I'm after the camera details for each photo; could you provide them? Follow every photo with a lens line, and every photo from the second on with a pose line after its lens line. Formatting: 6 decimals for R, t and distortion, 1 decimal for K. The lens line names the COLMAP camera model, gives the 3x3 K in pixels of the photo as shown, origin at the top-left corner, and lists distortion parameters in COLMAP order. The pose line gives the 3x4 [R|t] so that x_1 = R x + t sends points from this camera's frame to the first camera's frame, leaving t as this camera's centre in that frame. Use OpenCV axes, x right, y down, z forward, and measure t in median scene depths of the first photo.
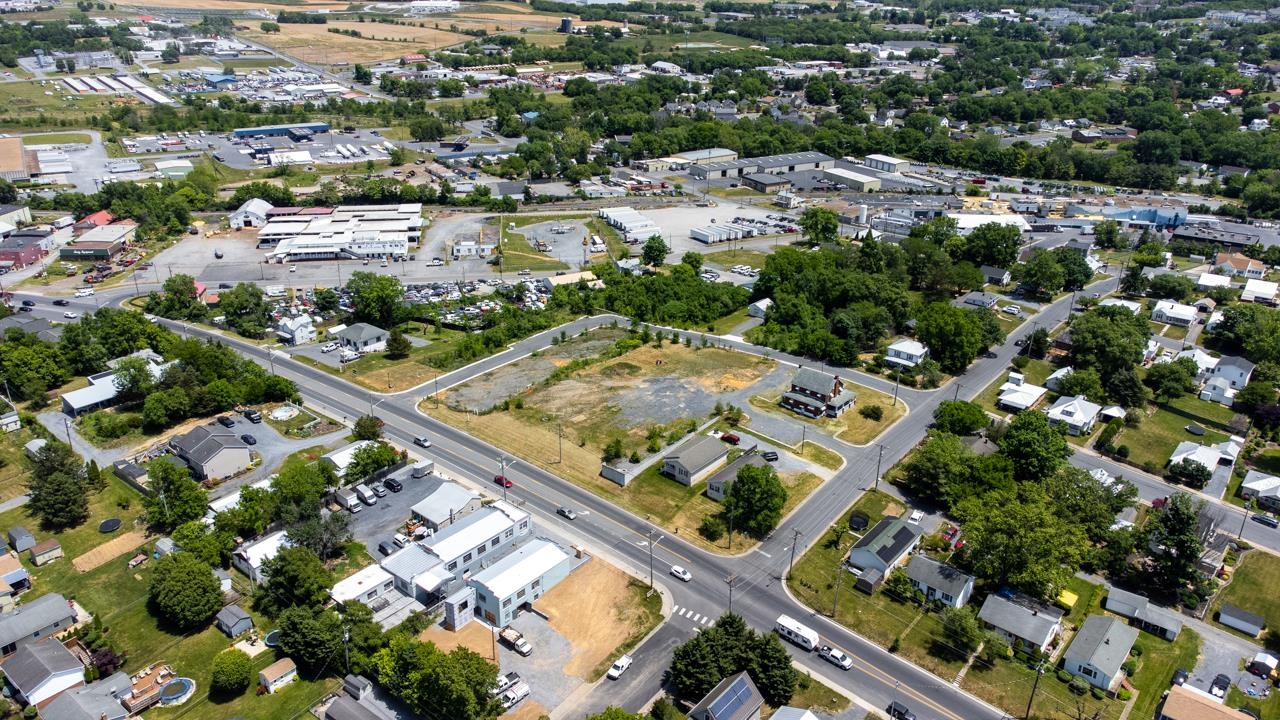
lens RADIAL K [[939.2, 0, 631.5], [0, 939.2, 360.7], [0, 0, 1]] dist [0.050513, 0.001156]
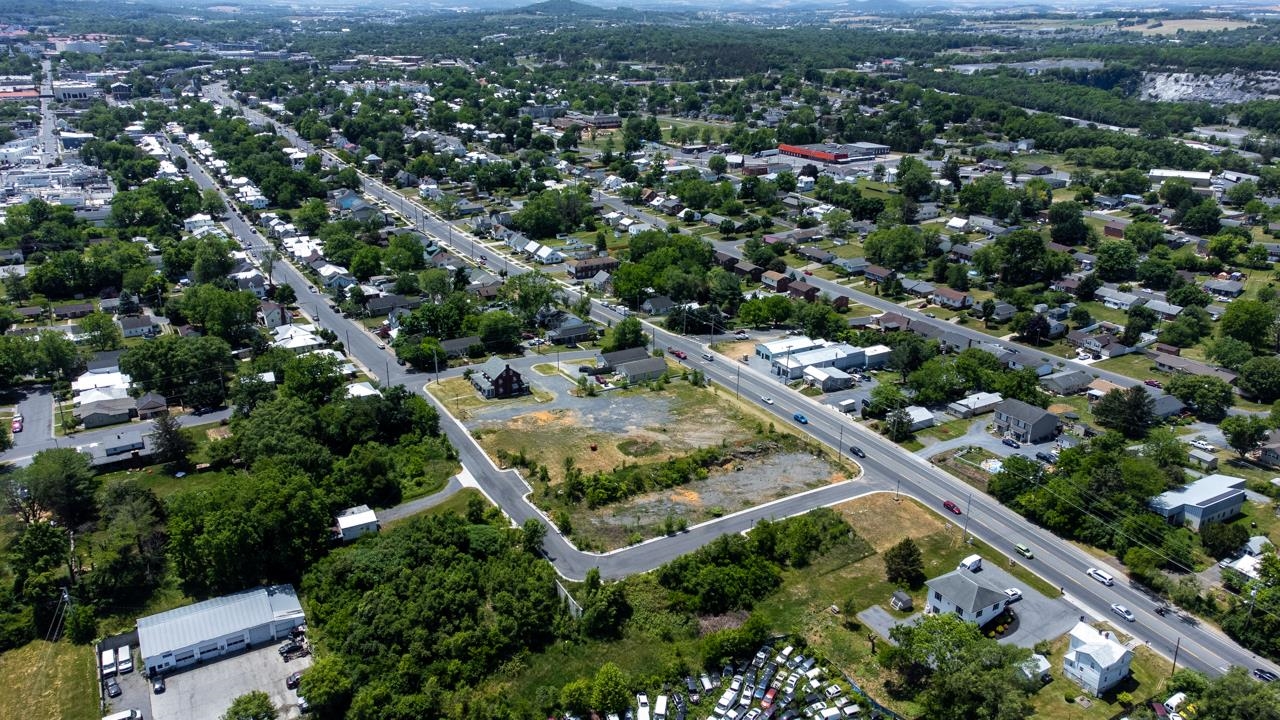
lens RADIAL K [[939.2, 0, 631.5], [0, 939.2, 360.7], [0, 0, 1]] dist [0.050513, 0.001156]
pose [[-0.937329, -0.136634, 0.320540, -0.261496], [0.127047, 0.722574, 0.679519, -0.617764], [-0.324459, 0.677657, -0.659930, 1.417423]]
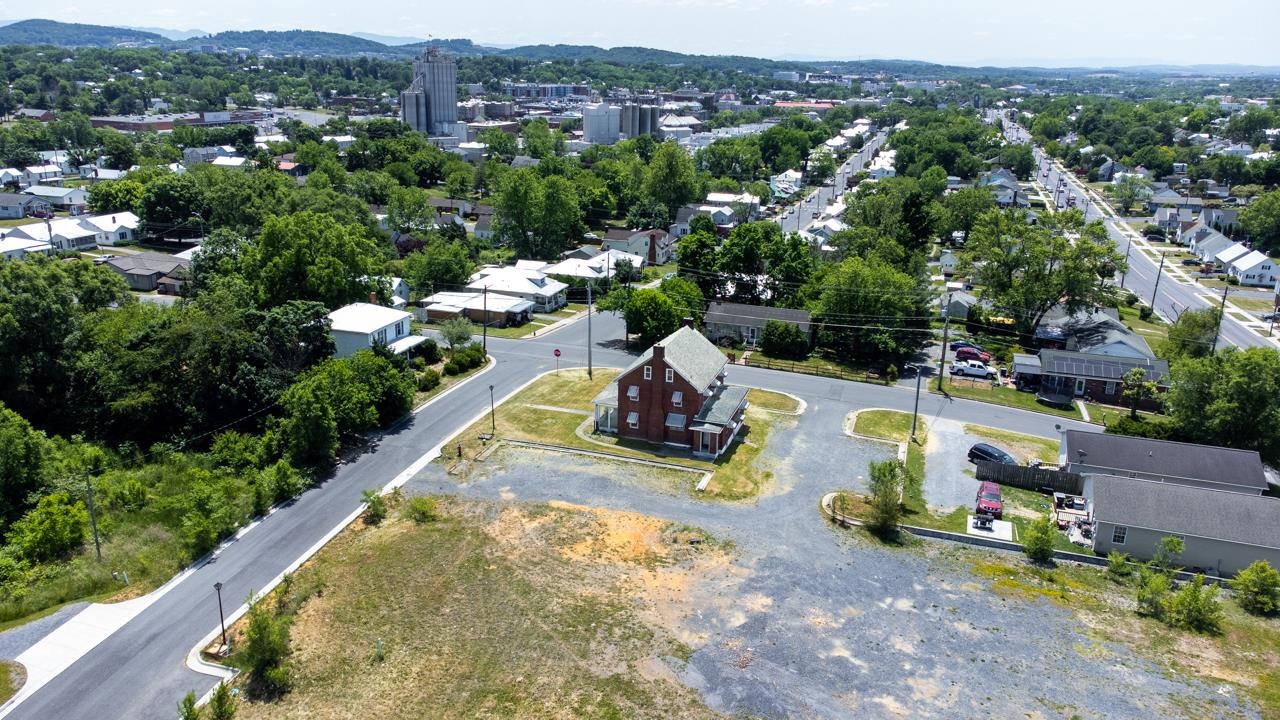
lens RADIAL K [[947.4, 0, 634.9], [0, 947.4, 357.6], [0, 0, 1]] dist [0.039781, 0.025367]
pose [[-0.380588, -0.288883, 0.878464, -0.110874], [0.349599, 0.834506, 0.425889, -0.125147], [-0.856115, 0.469198, -0.216610, 0.918066]]
